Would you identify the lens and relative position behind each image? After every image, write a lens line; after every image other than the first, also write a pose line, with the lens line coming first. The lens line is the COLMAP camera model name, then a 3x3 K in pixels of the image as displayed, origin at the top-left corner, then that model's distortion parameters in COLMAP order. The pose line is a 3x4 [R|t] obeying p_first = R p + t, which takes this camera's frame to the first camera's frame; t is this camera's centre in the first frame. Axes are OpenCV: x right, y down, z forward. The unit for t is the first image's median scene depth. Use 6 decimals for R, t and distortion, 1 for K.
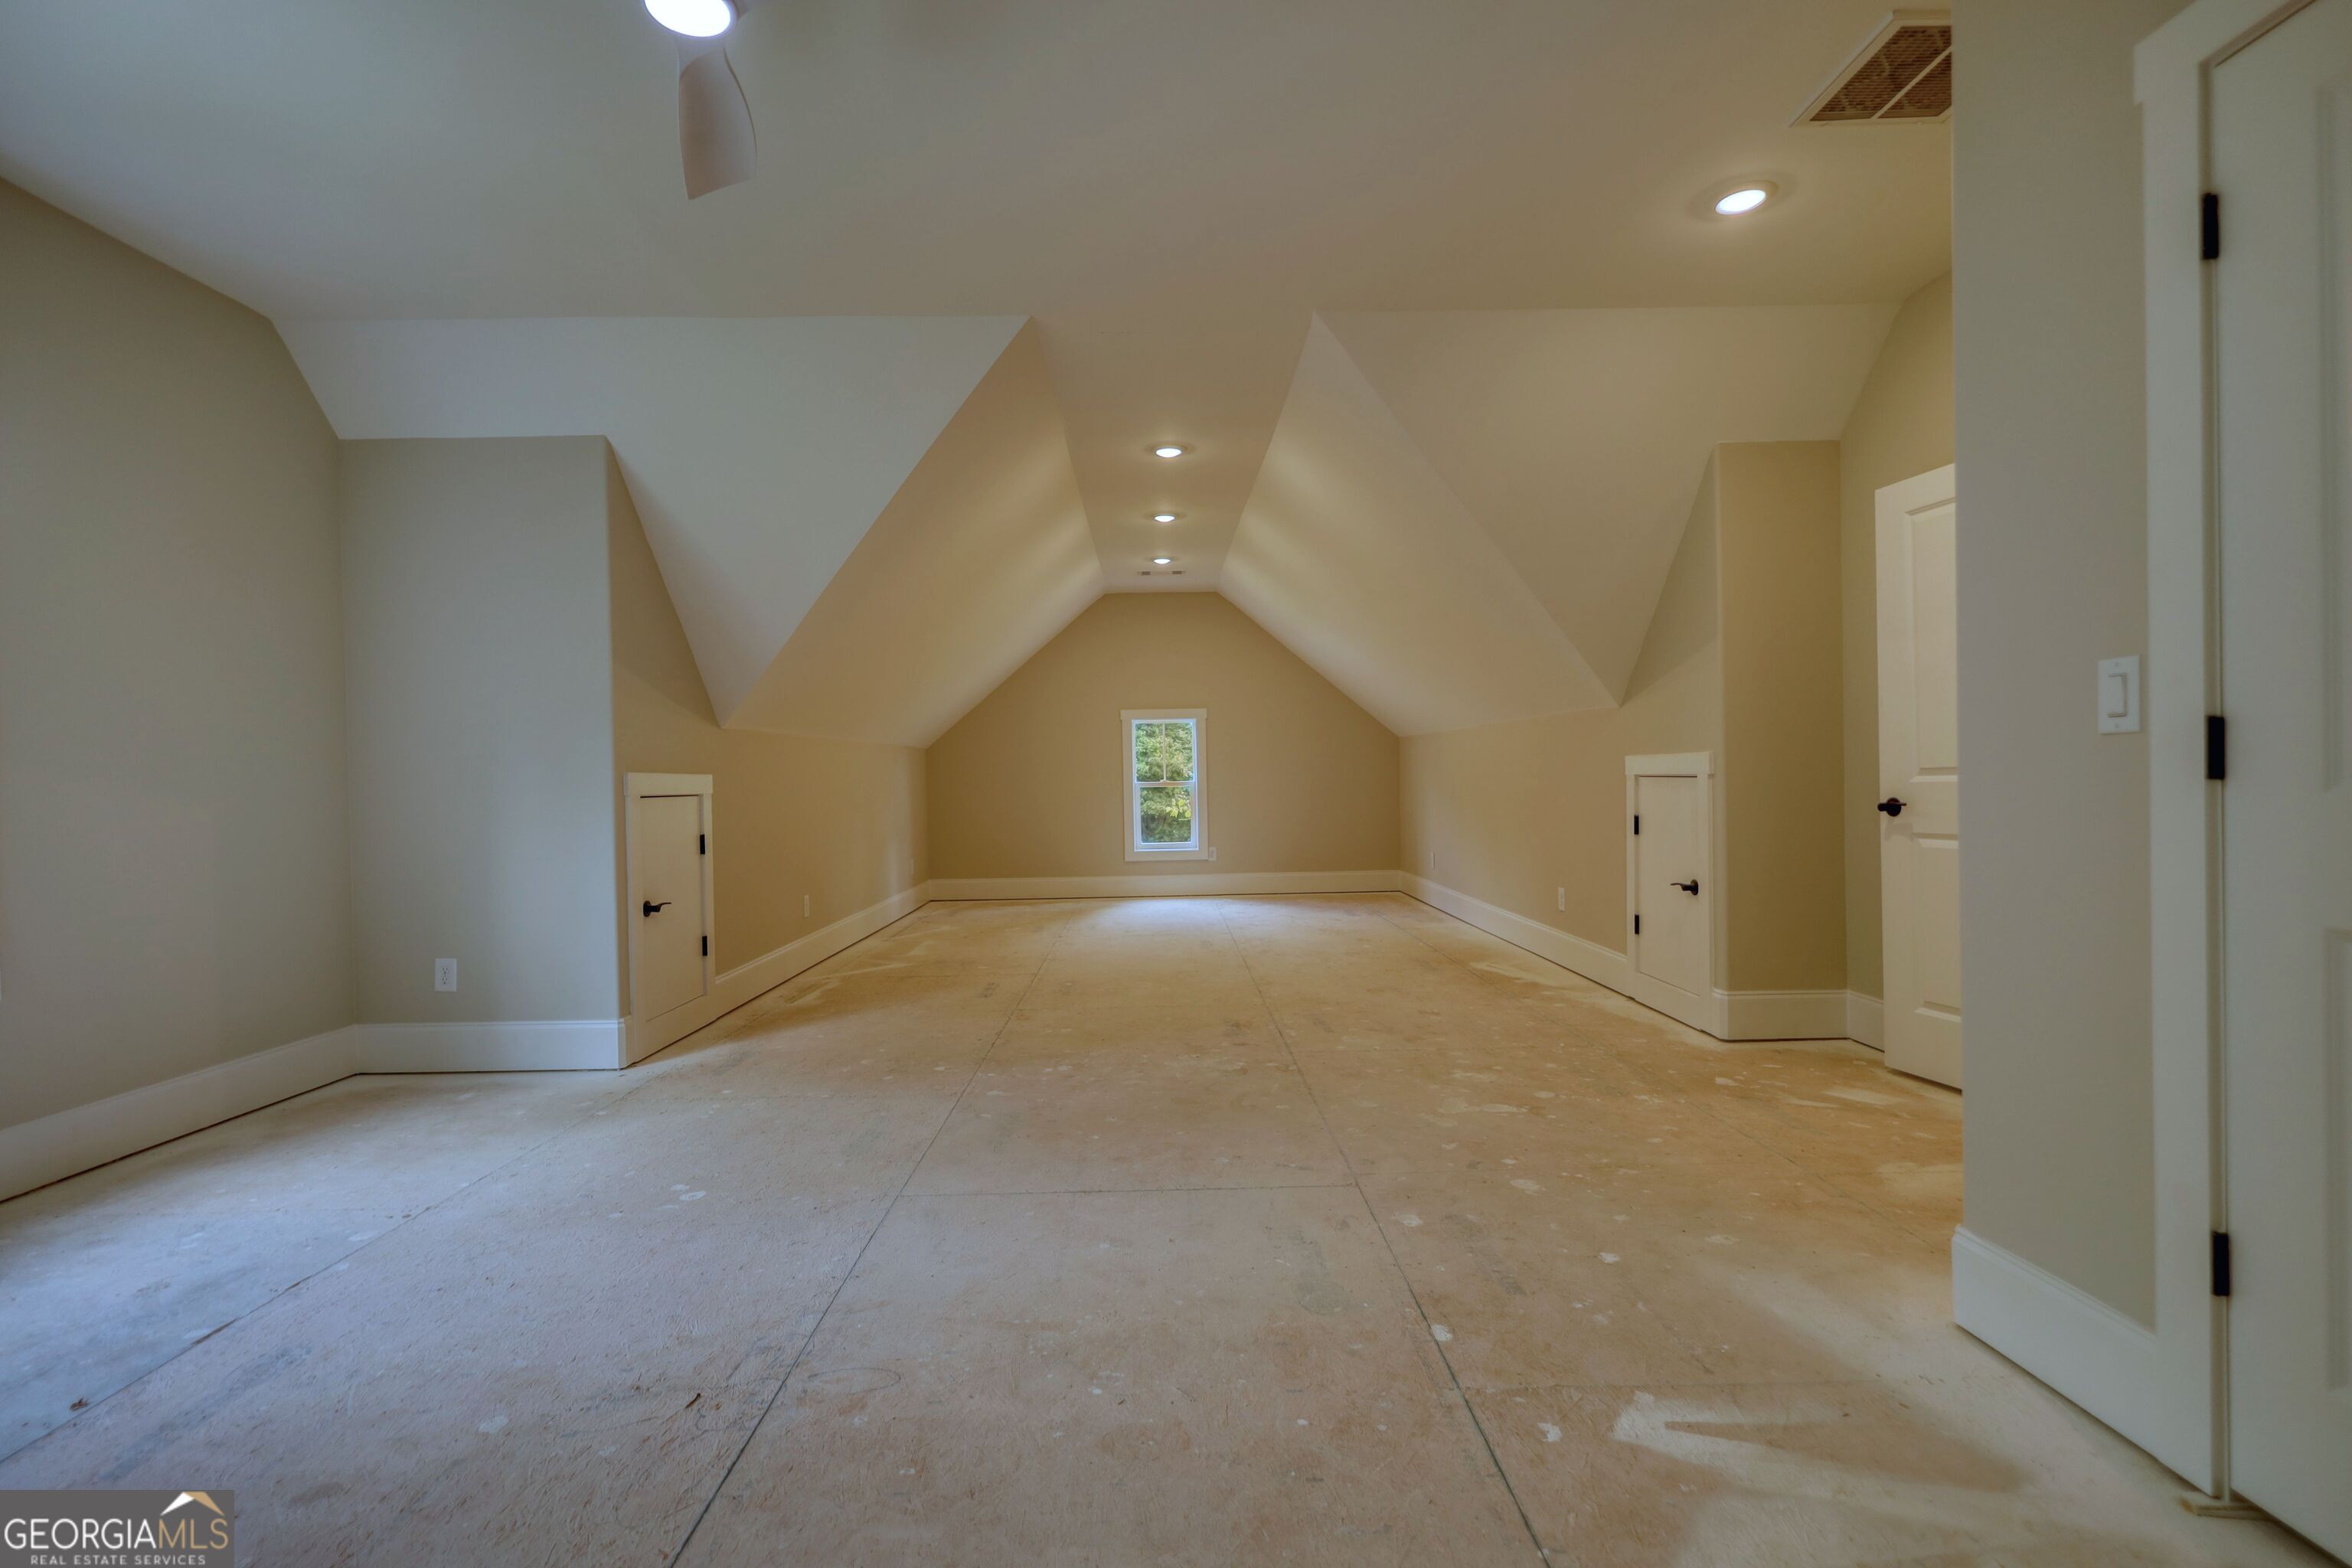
lens RADIAL K [[1090.3, 0, 1184.5], [0, 1090.3, 839.1], [0, 0, 1]] dist [0.002259, 0.001194]
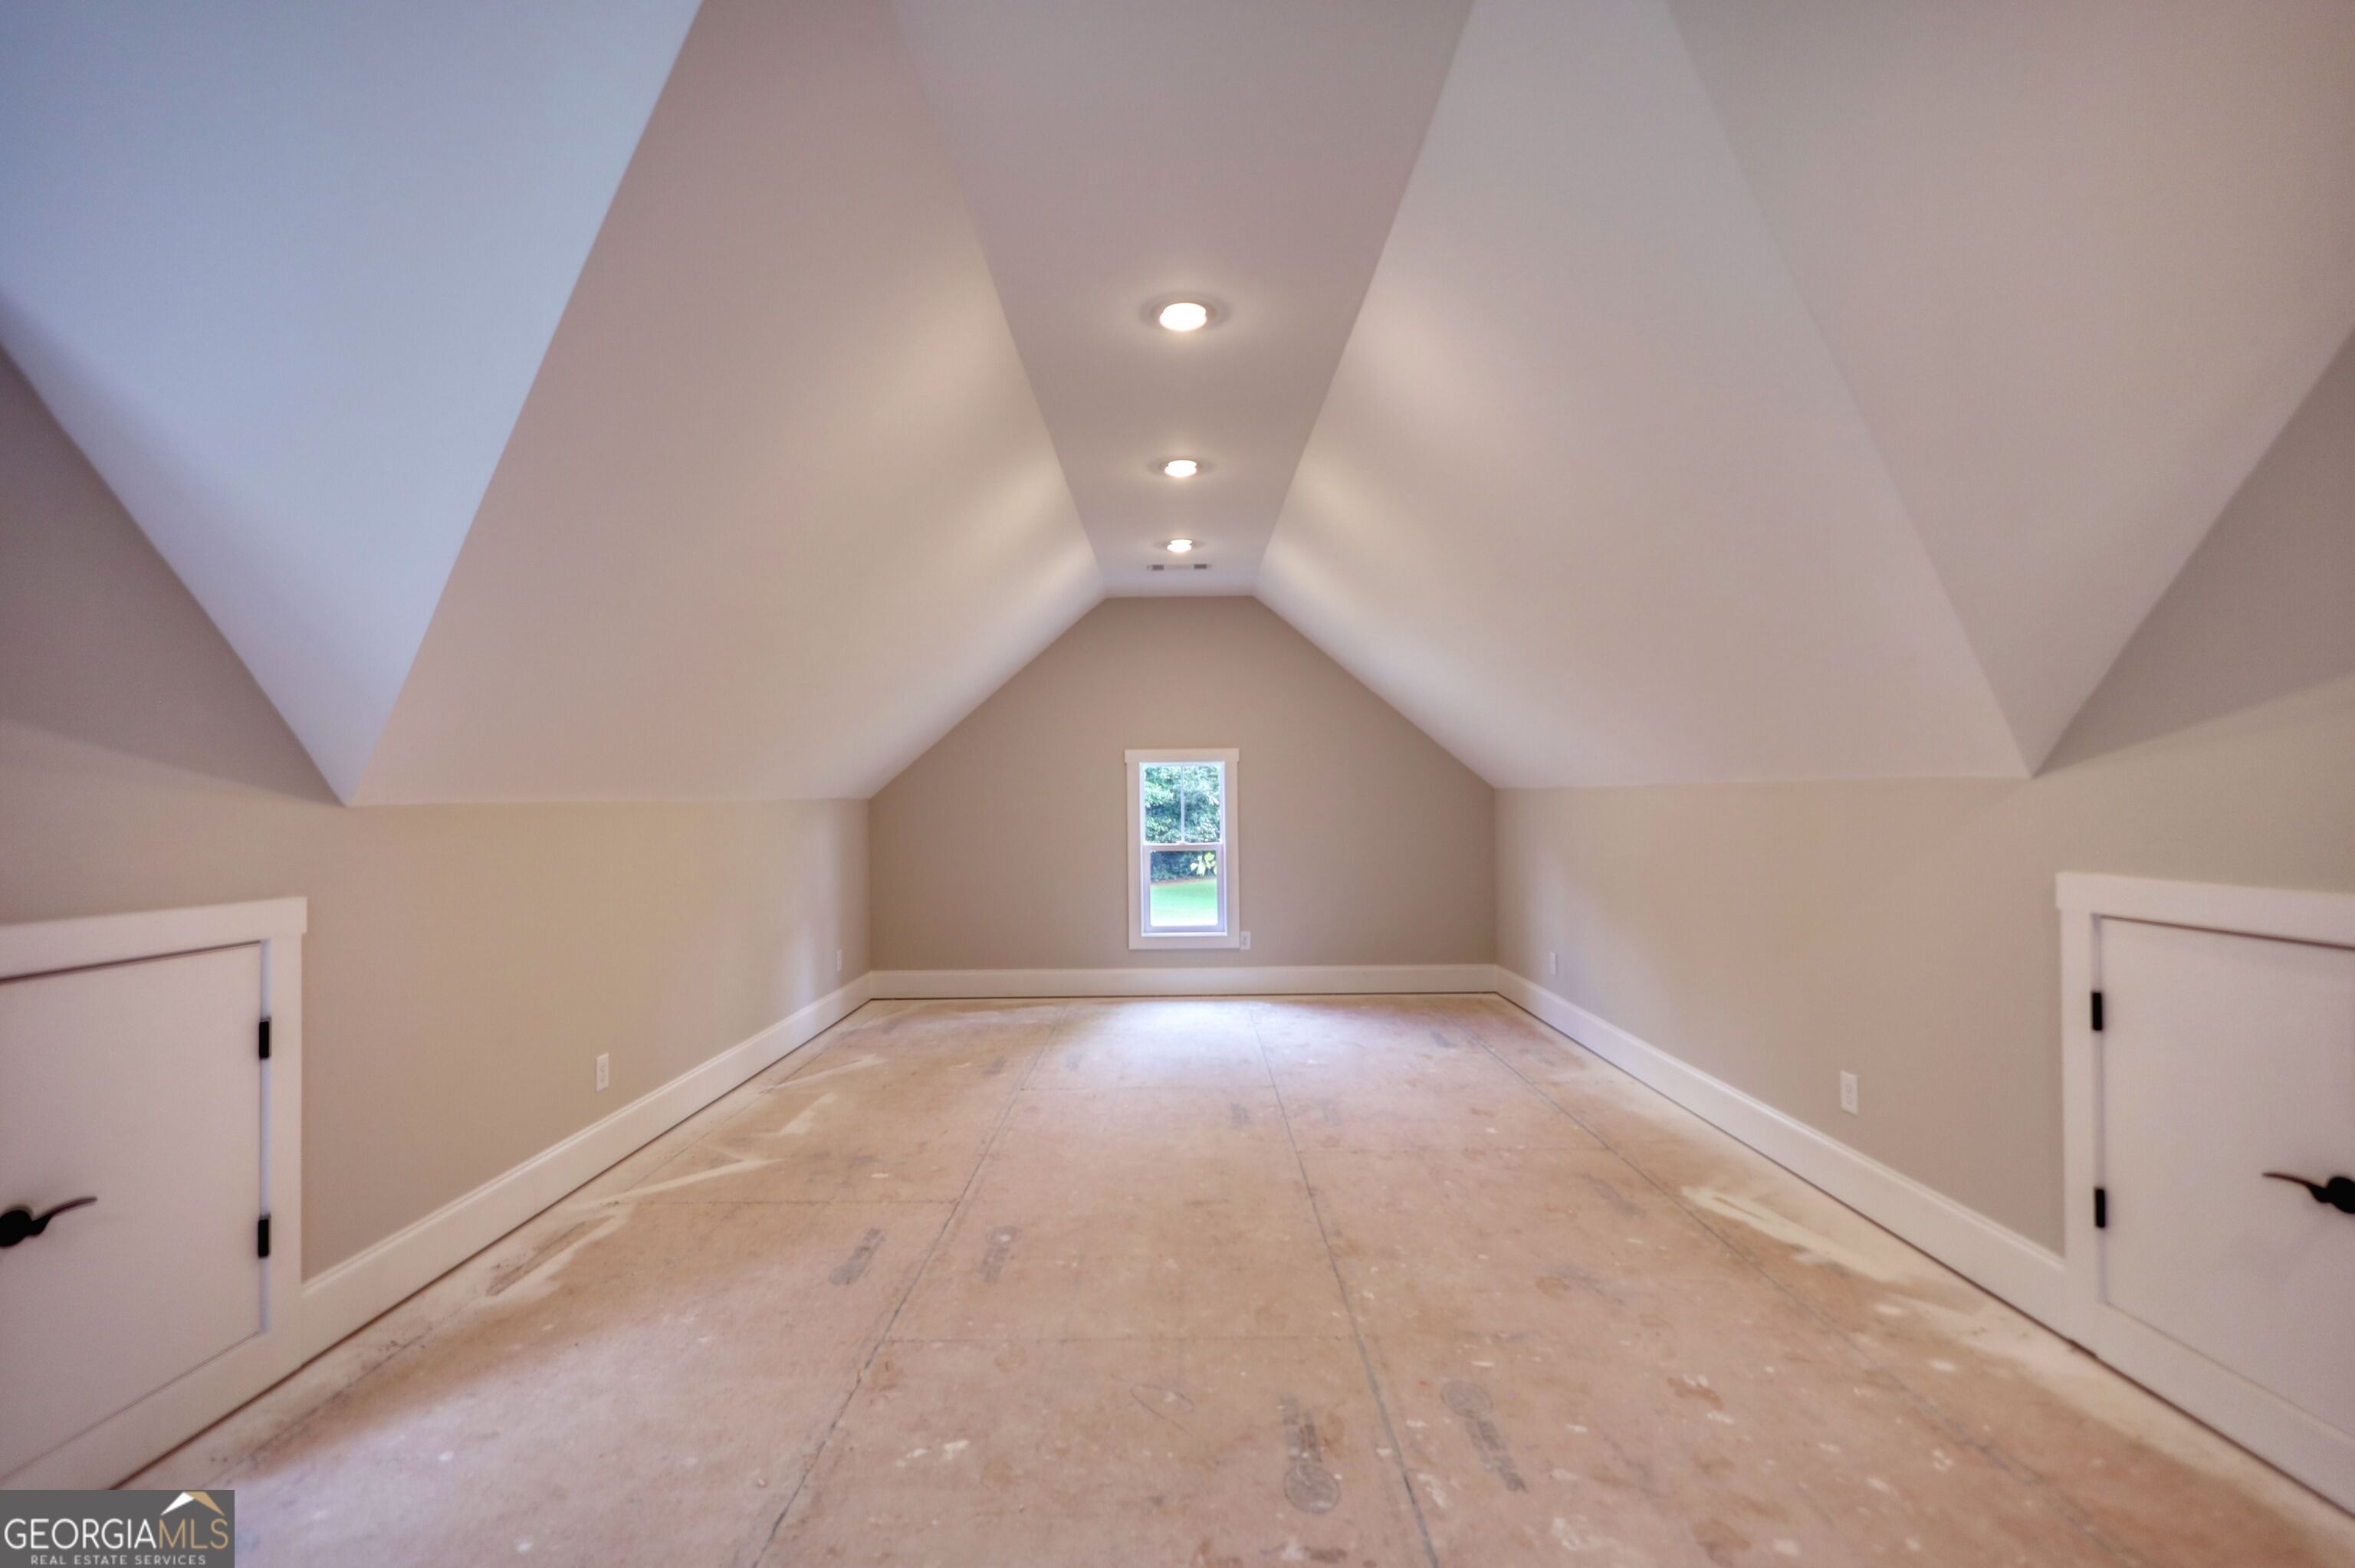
lens RADIAL K [[1091.5, 0, 1174.7], [0, 1091.5, 788.5], [0, 0, 1]] dist [0.002259, 0.001194]
pose [[0.999431, 0.007766, -0.032826, 0.001074], [-0.009959, 0.997689, -0.067207, -0.049678], [0.032228, 0.067496, 0.997199, 0.298795]]
